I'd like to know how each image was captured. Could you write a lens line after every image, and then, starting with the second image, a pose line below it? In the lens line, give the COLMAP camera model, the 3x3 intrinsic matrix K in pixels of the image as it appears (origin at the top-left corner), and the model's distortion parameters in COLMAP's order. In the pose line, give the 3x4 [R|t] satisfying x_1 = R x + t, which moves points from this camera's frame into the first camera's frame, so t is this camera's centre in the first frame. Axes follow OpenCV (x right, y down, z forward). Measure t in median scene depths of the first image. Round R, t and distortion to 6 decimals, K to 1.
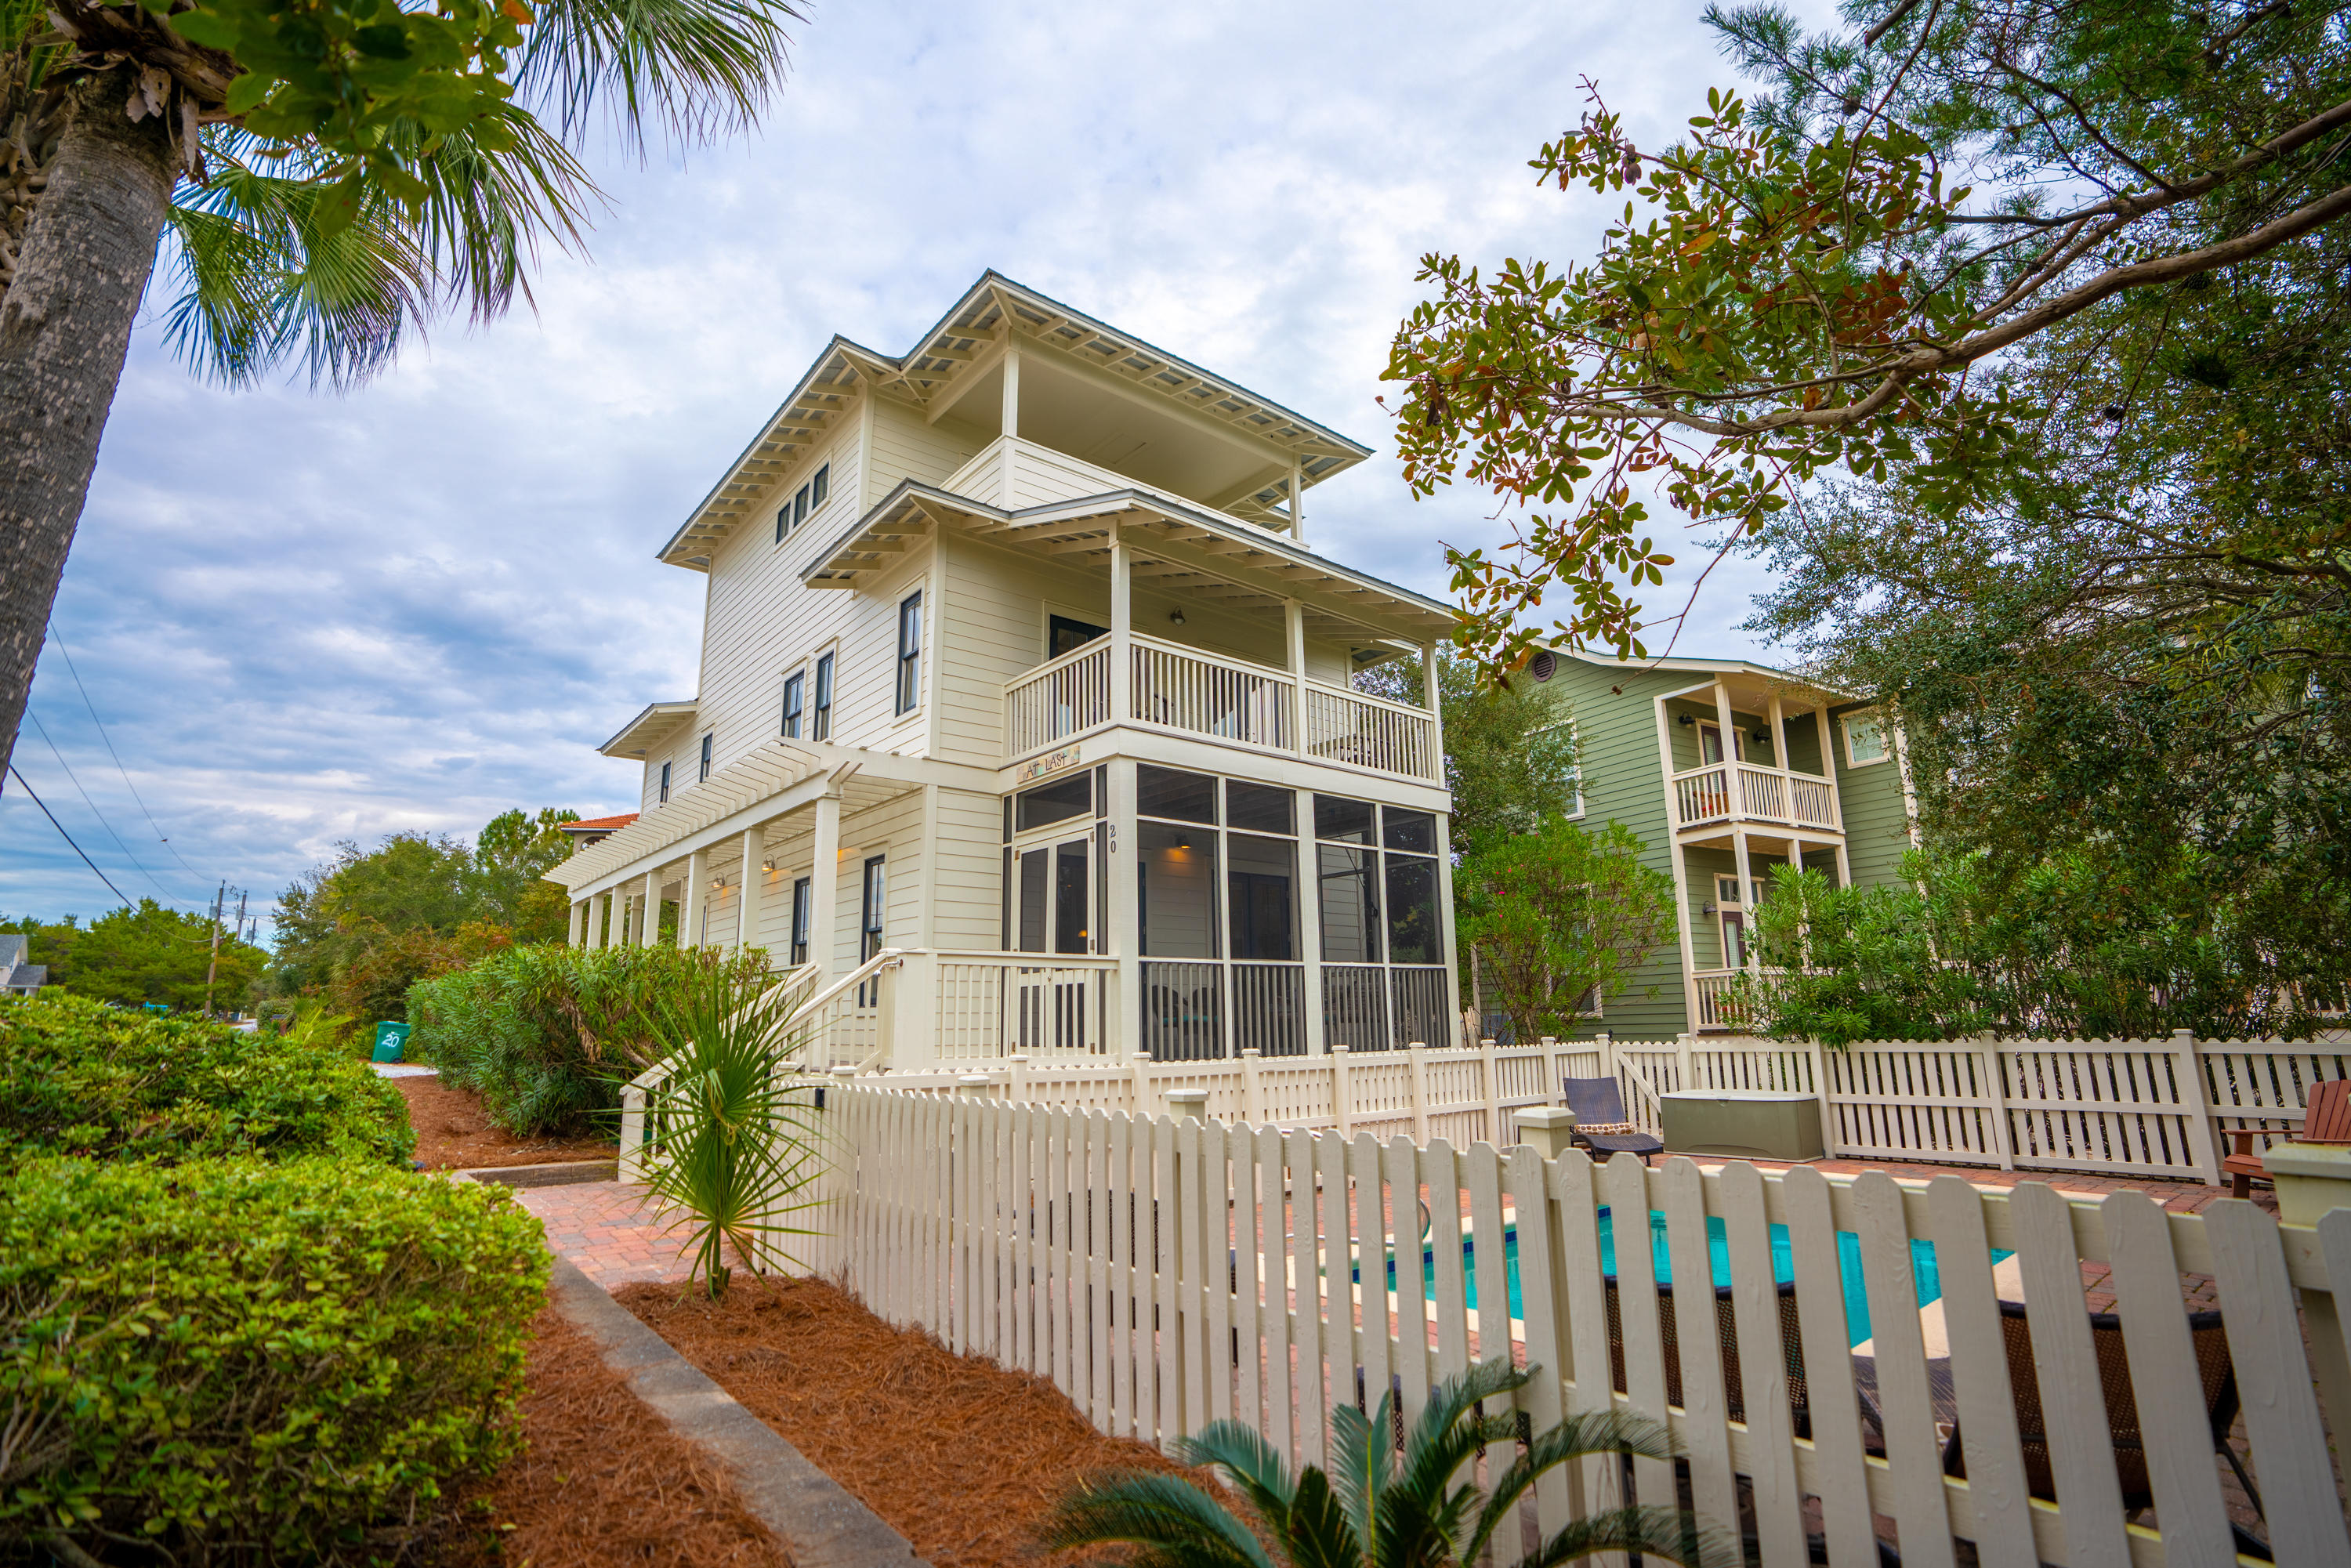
lens RADIAL K [[1103.6, 0, 1175.5], [0, 1103.6, 784.0], [0, 0, 1]] dist [-0.066451, 0.028656]
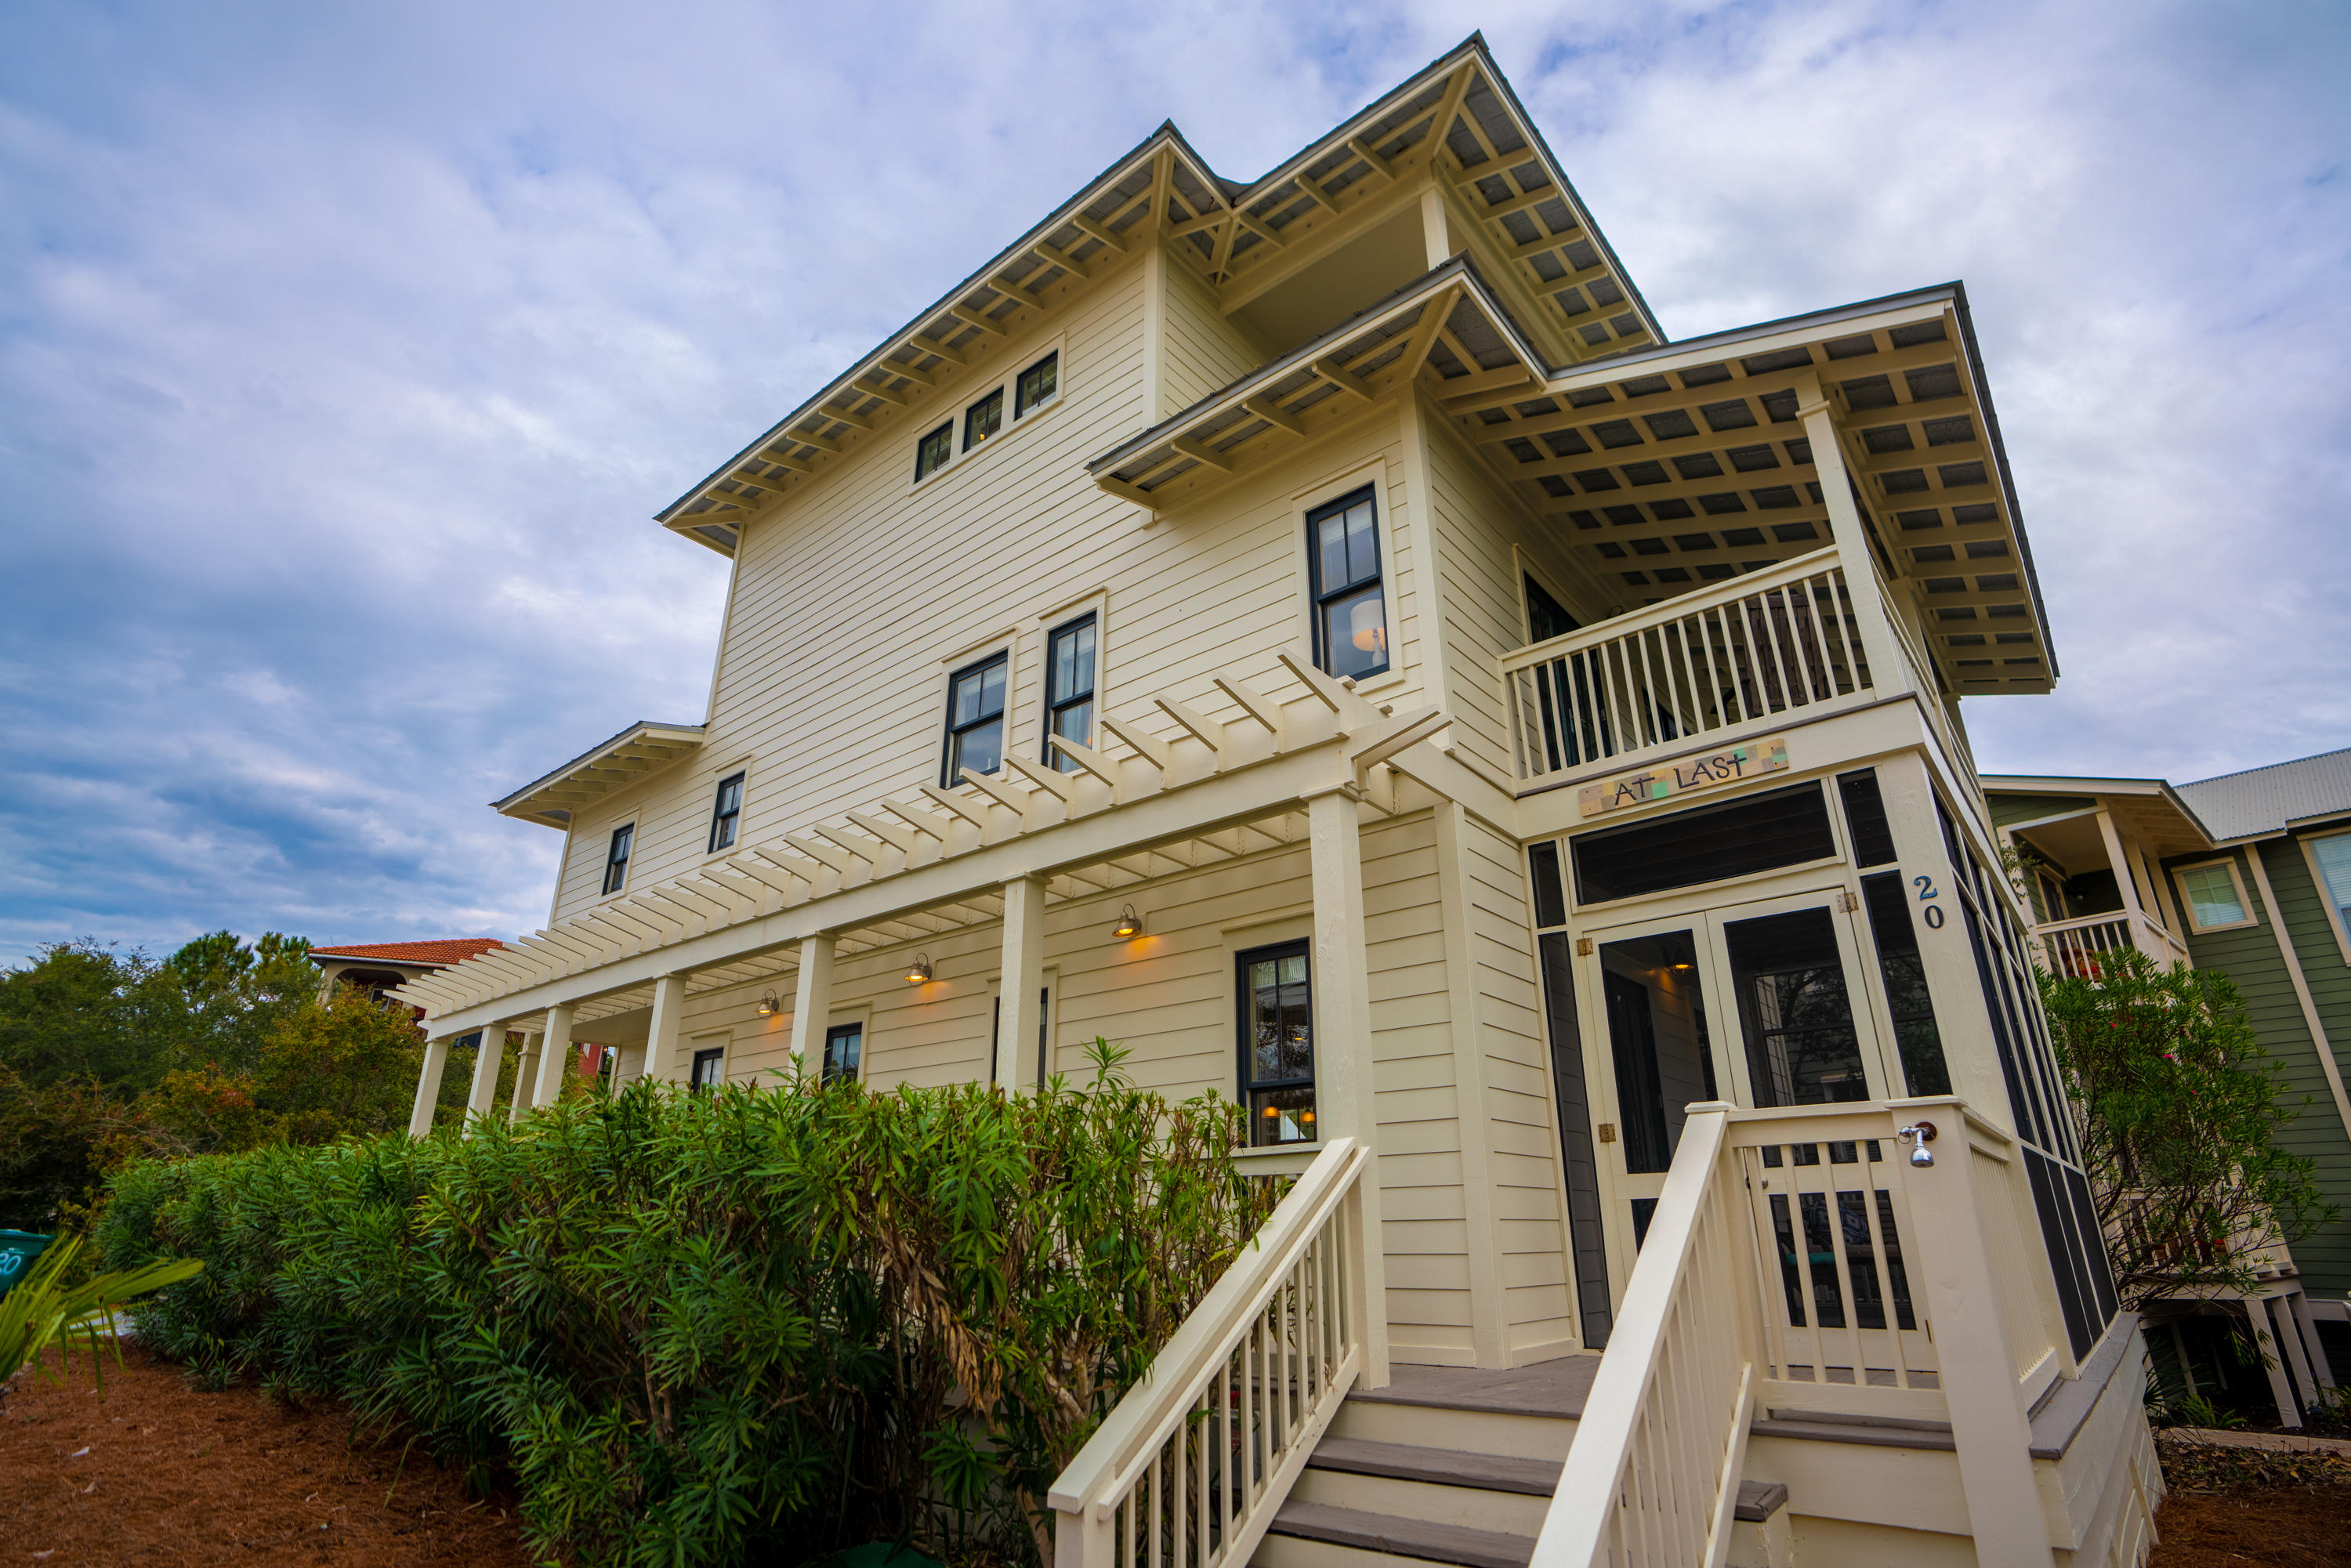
lens RADIAL K [[1166.7, 0, 1175.5], [0, 1166.7, 784.0], [0, 0, 1]] dist [-0.076762, 0.035693]
pose [[0.983323, 0.082123, 0.162273, -0.421234], [-0.054377, 0.984189, -0.168566, 0.088013], [-0.173550, 0.156931, 0.972241, 0.449746]]
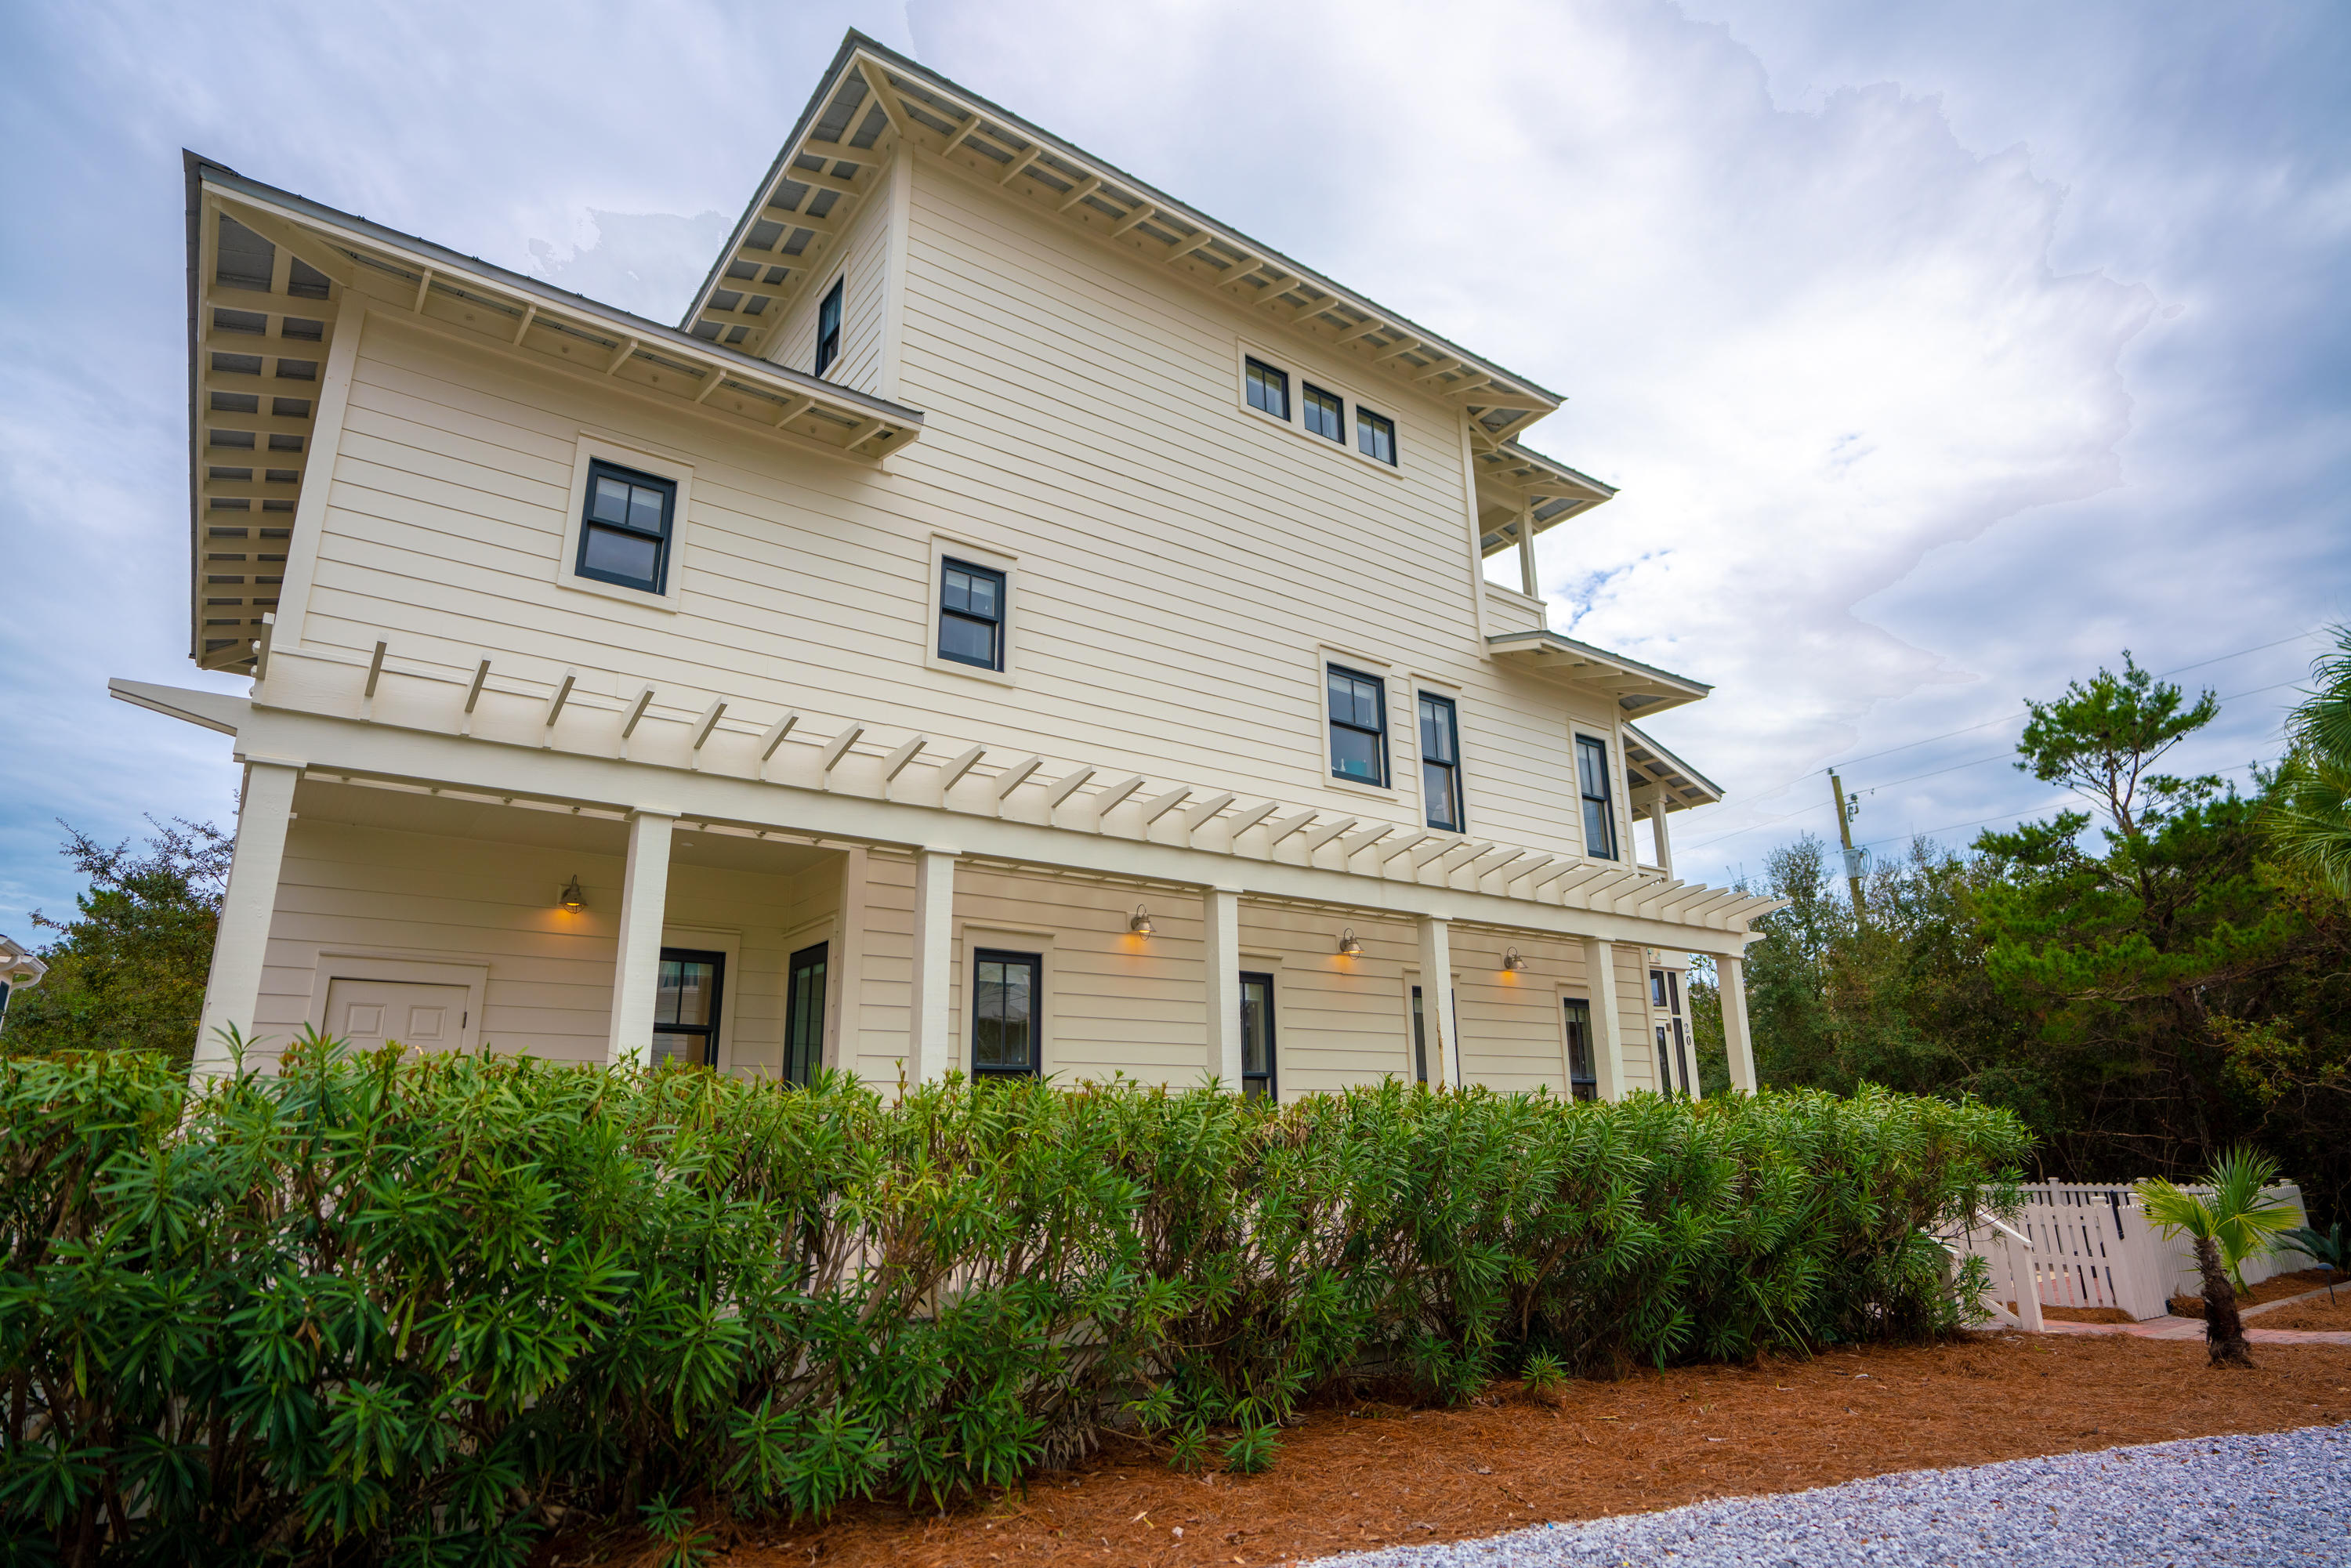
lens RADIAL K [[1258.1, 0, 1175.5], [0, 1258.1, 784.0], [0, 0, 1]] dist [-0.001662, -0.000087]
pose [[0.045747, 0.284962, 0.957446, -1.337263], [-0.201499, 0.941381, -0.270553, 0.248079], [-0.978420, -0.180548, 0.100485, 1.263491]]
